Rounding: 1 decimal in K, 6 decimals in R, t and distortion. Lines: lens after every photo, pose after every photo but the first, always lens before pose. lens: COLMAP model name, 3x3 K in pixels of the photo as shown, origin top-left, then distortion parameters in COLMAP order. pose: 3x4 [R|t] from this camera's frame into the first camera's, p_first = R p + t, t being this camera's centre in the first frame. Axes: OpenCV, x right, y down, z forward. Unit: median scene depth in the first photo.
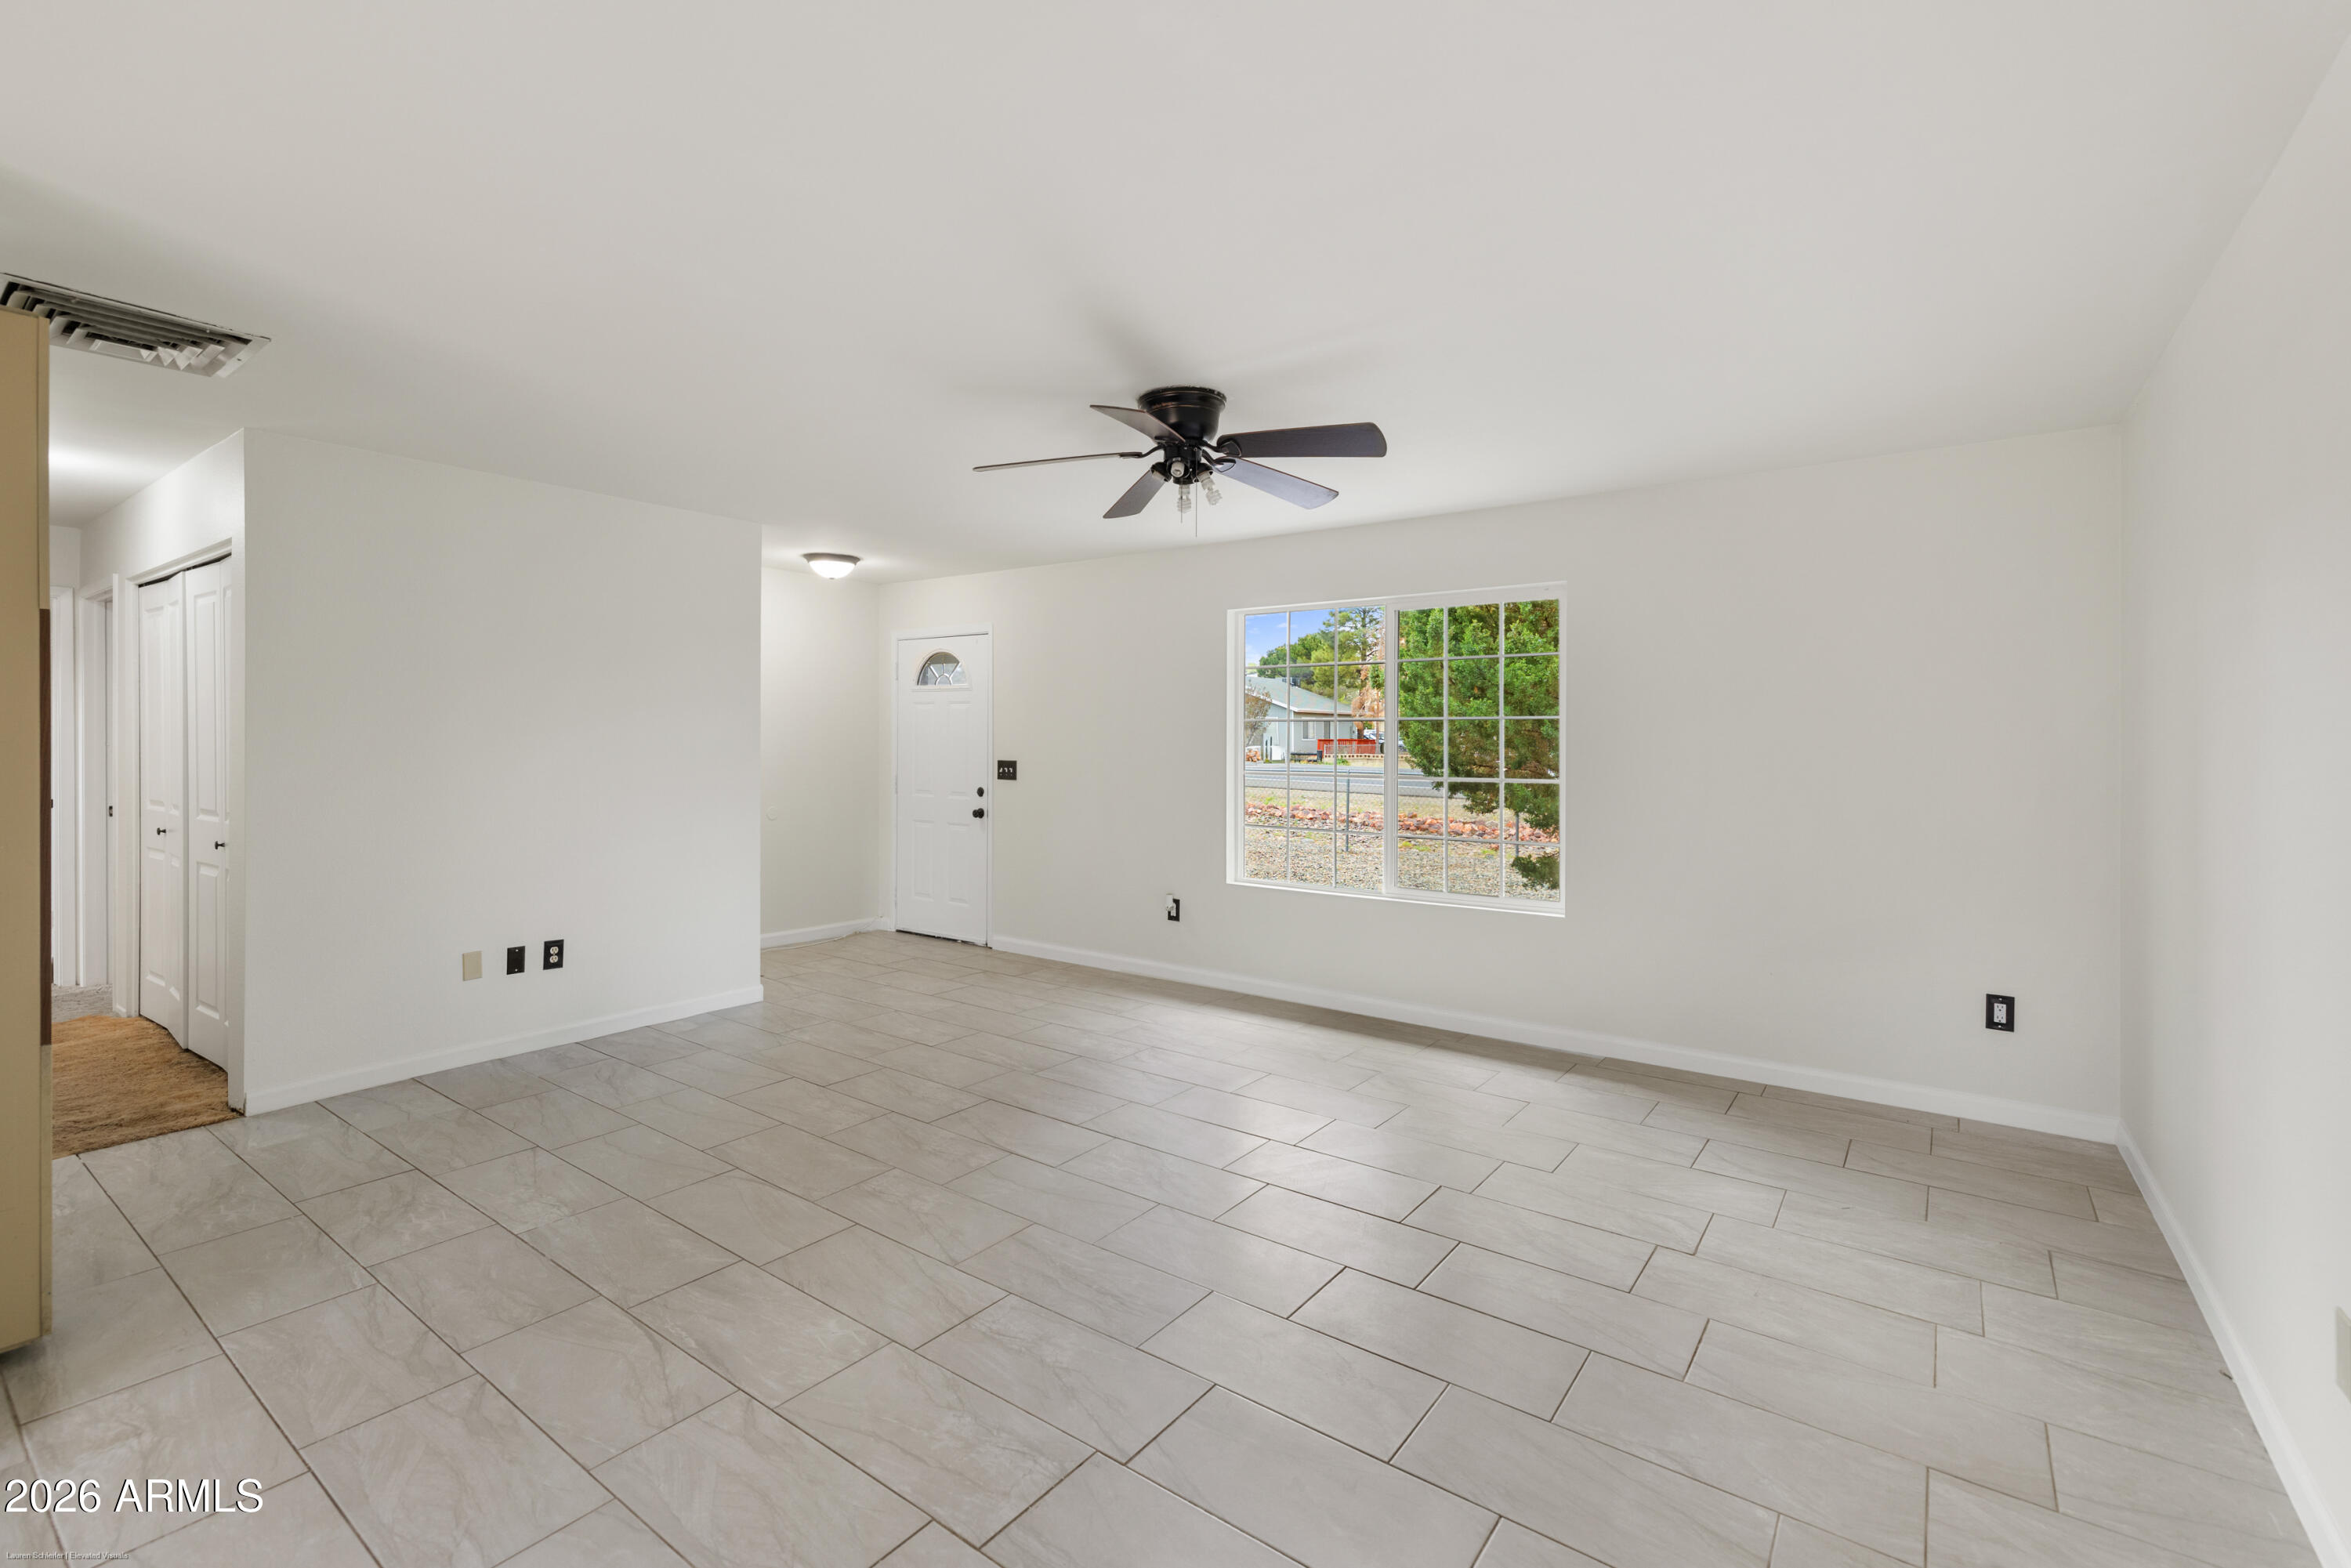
lens RADIAL K [[1030.4, 0, 1154.9], [0, 1030.4, 740.1], [0, 0, 1]] dist [0.001620, 0.000102]
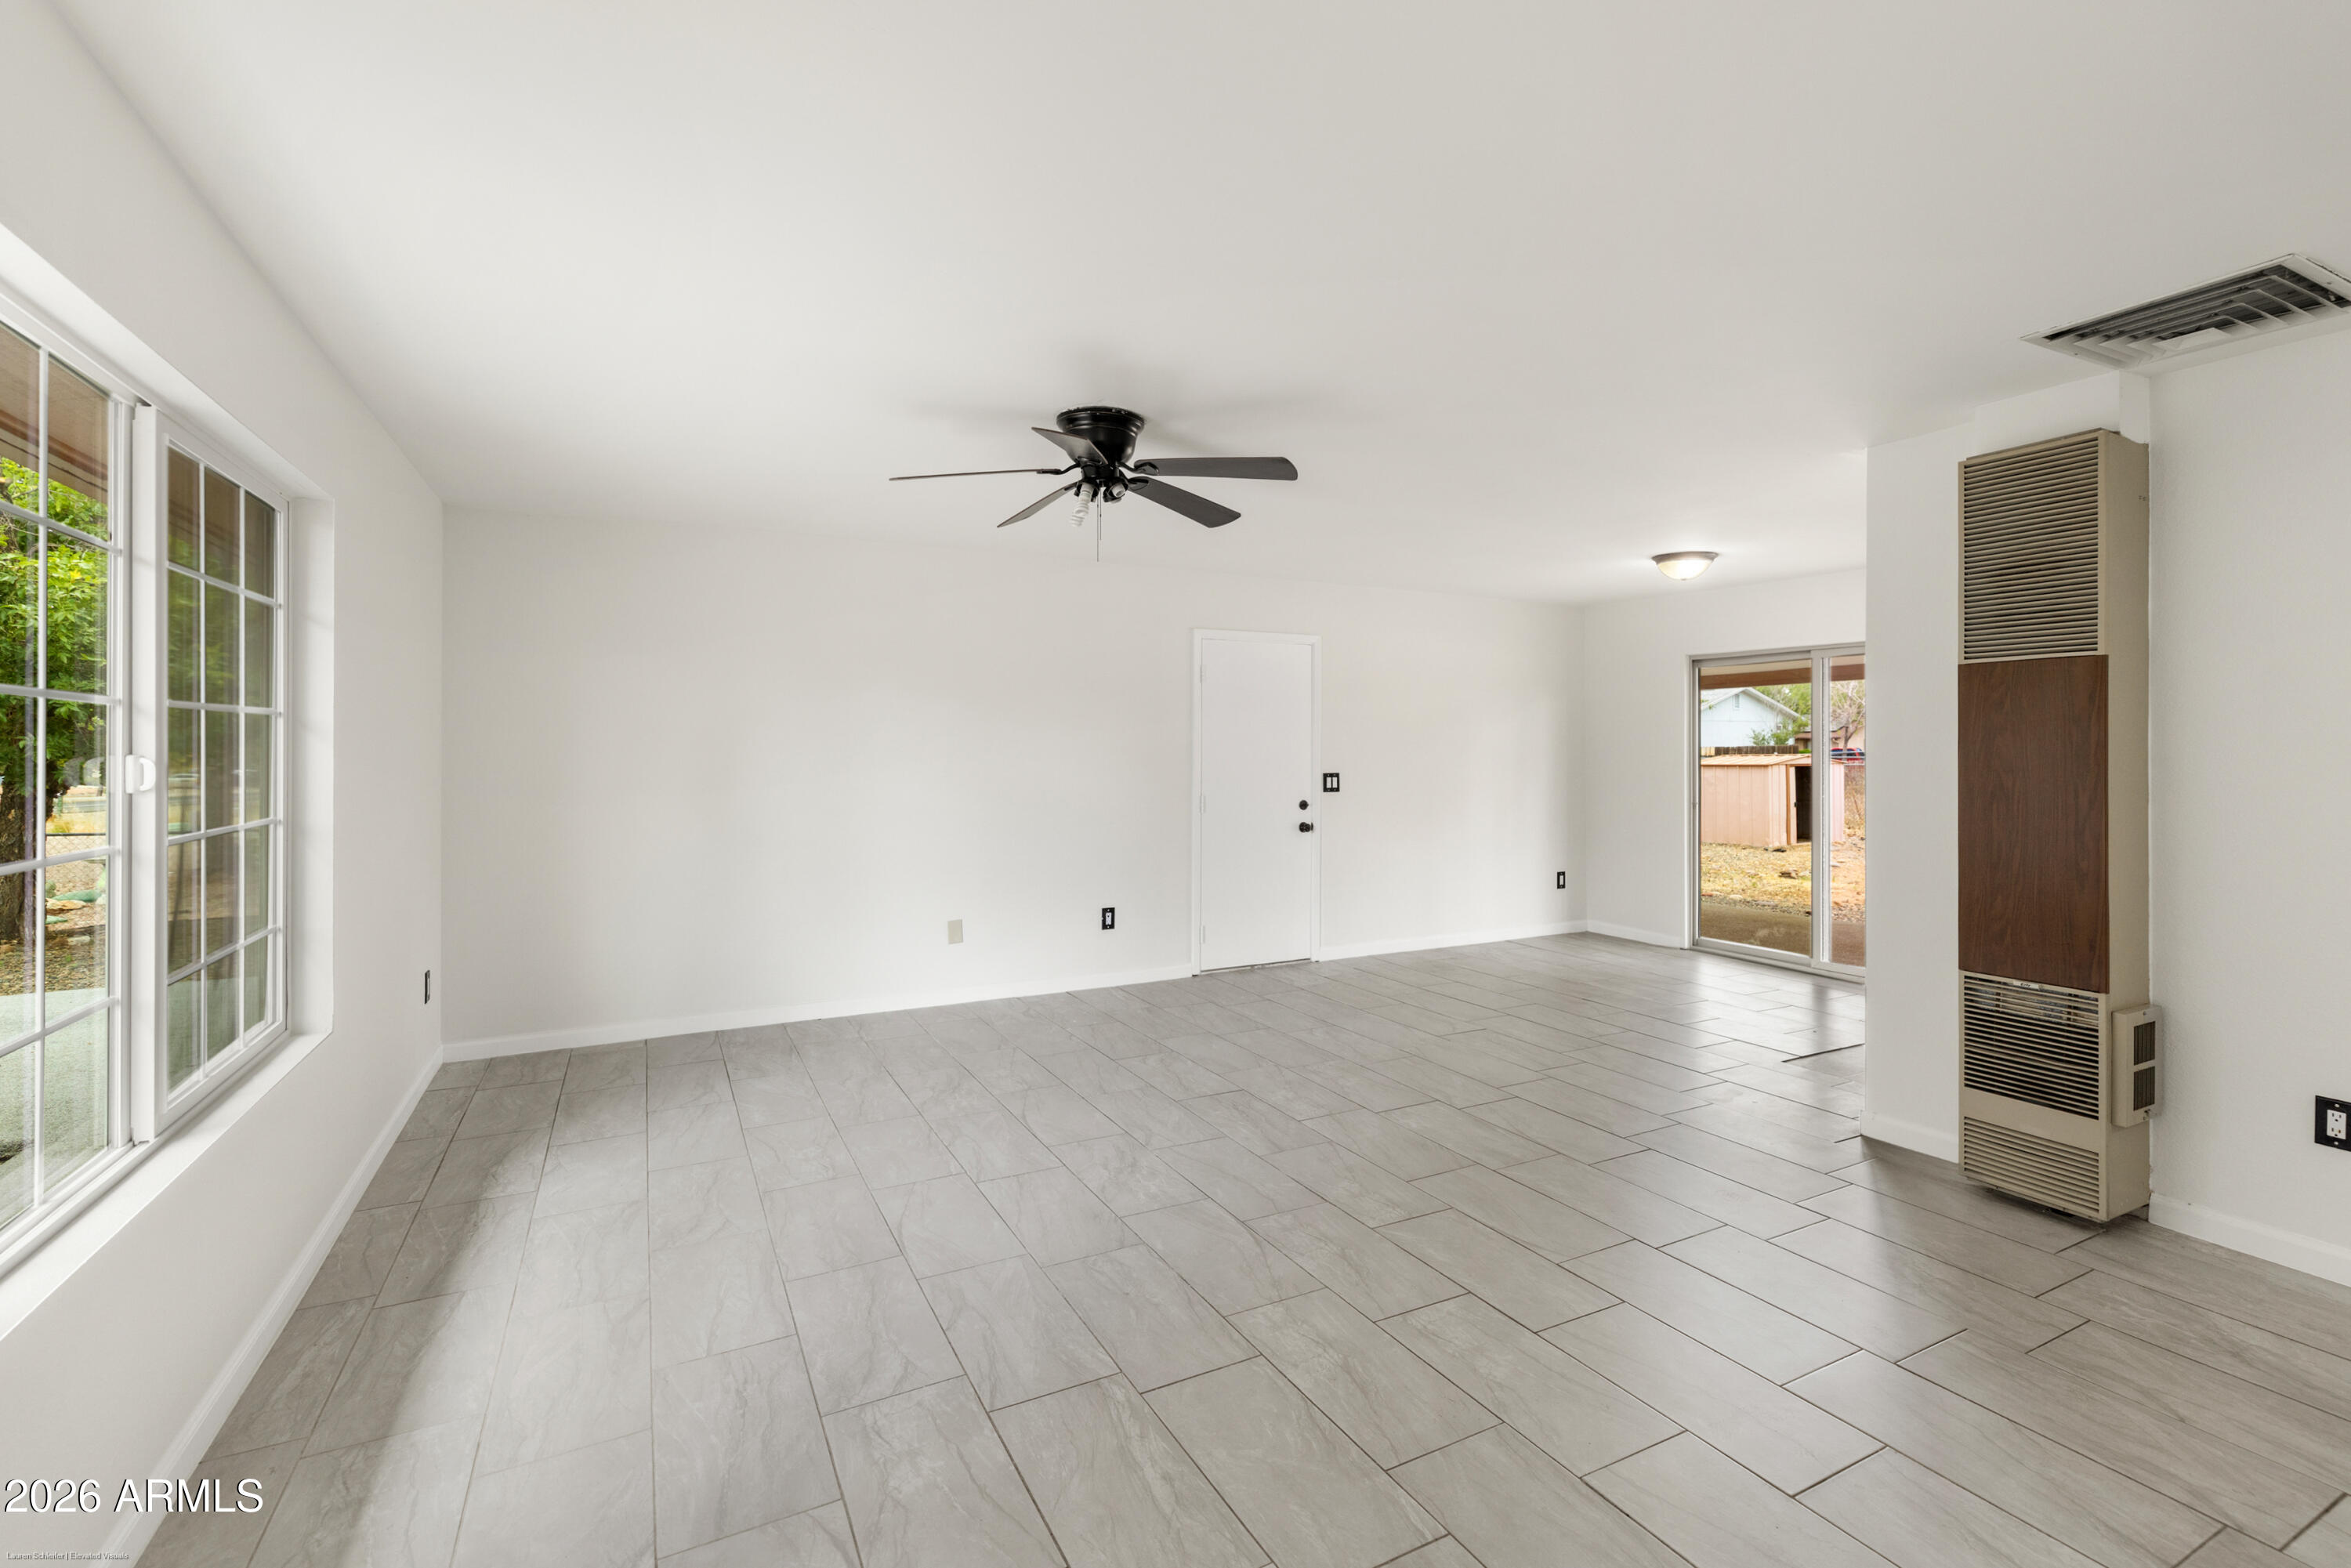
lens RADIAL K [[1030.4, 0, 1187.5], [0, 1030.4, 758.1], [0, 0, 1]] dist [0.001620, 0.000102]
pose [[-0.907688, -0.007316, 0.419582, -0.444254], [-0.003070, 0.999937, 0.010795, -0.006141], [-0.419634, 0.008510, -0.907653, 1.741684]]
